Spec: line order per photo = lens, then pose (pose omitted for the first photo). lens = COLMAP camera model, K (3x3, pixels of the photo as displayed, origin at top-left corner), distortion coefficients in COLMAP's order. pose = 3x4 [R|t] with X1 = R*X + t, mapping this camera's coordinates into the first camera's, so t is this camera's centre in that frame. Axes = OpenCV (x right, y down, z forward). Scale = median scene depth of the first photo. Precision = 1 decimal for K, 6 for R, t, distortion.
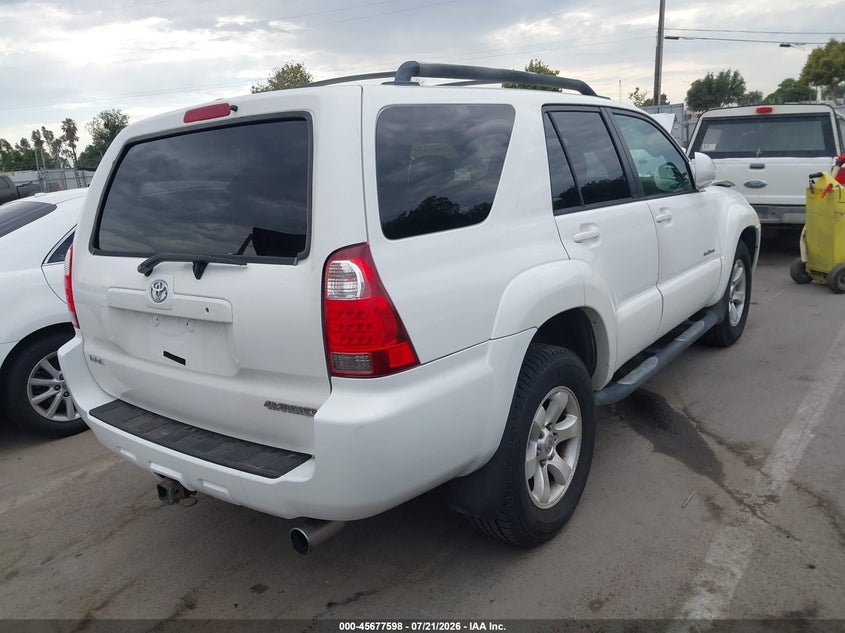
lens RADIAL K [[671.2, 0, 419.4], [0, 671.2, 314.3], [0, 0, 1]] dist [0.007549, -0.003274]
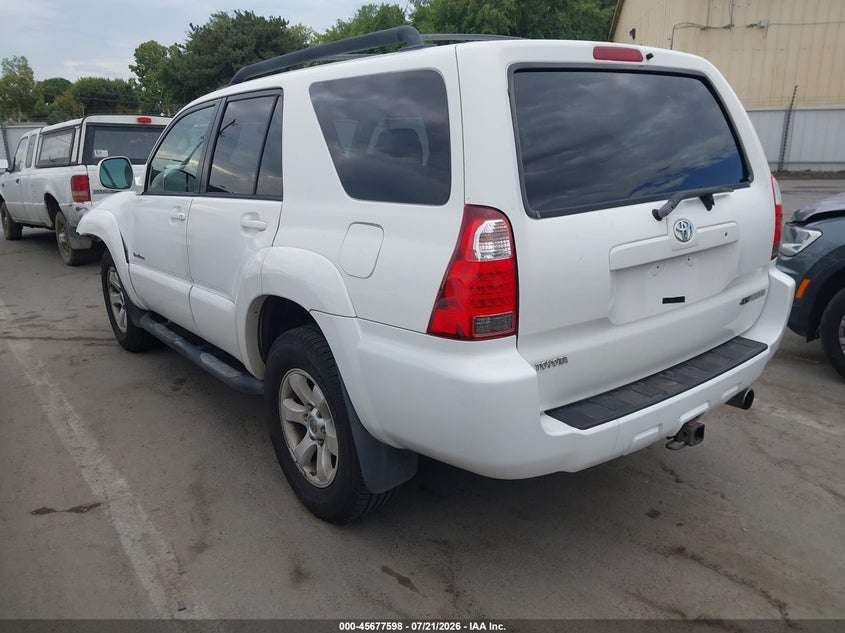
lens RADIAL K [[671.2, 0, 419.4], [0, 671.2, 314.3], [0, 0, 1]] dist [0.007549, -0.003274]
pose [[0.249940, -0.184933, 0.950437, -1.295260], [0.231575, 0.964521, 0.126776, -0.117309], [-0.940161, 0.188411, 0.283899, 0.995197]]
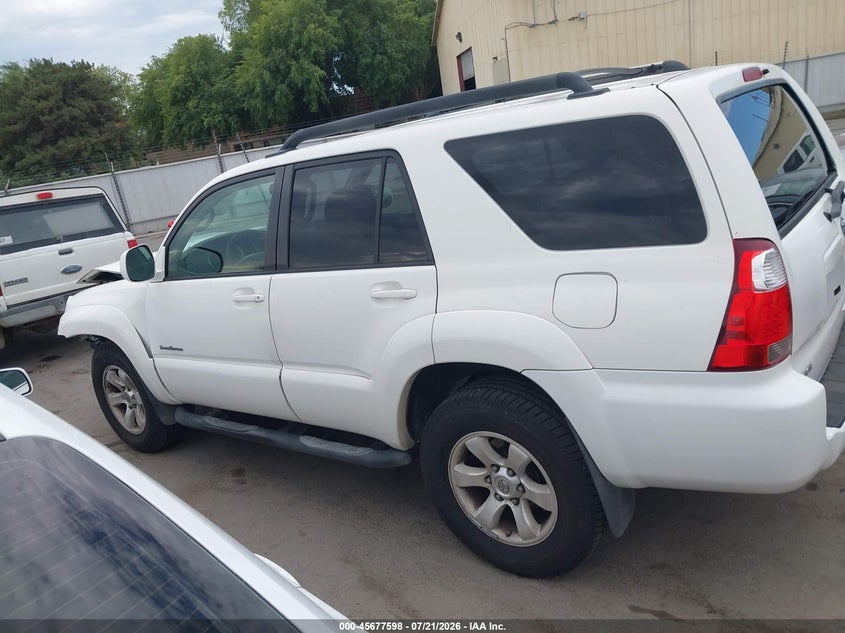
lens RADIAL K [[671.2, 0, 419.4], [0, 671.2, 314.3], [0, 0, 1]] dist [0.007549, -0.003274]
pose [[0.008179, -0.193192, 0.981127, -1.318386], [0.389370, 0.904338, 0.174825, -0.318875], [-0.921045, 0.380592, 0.082620, 1.422149]]
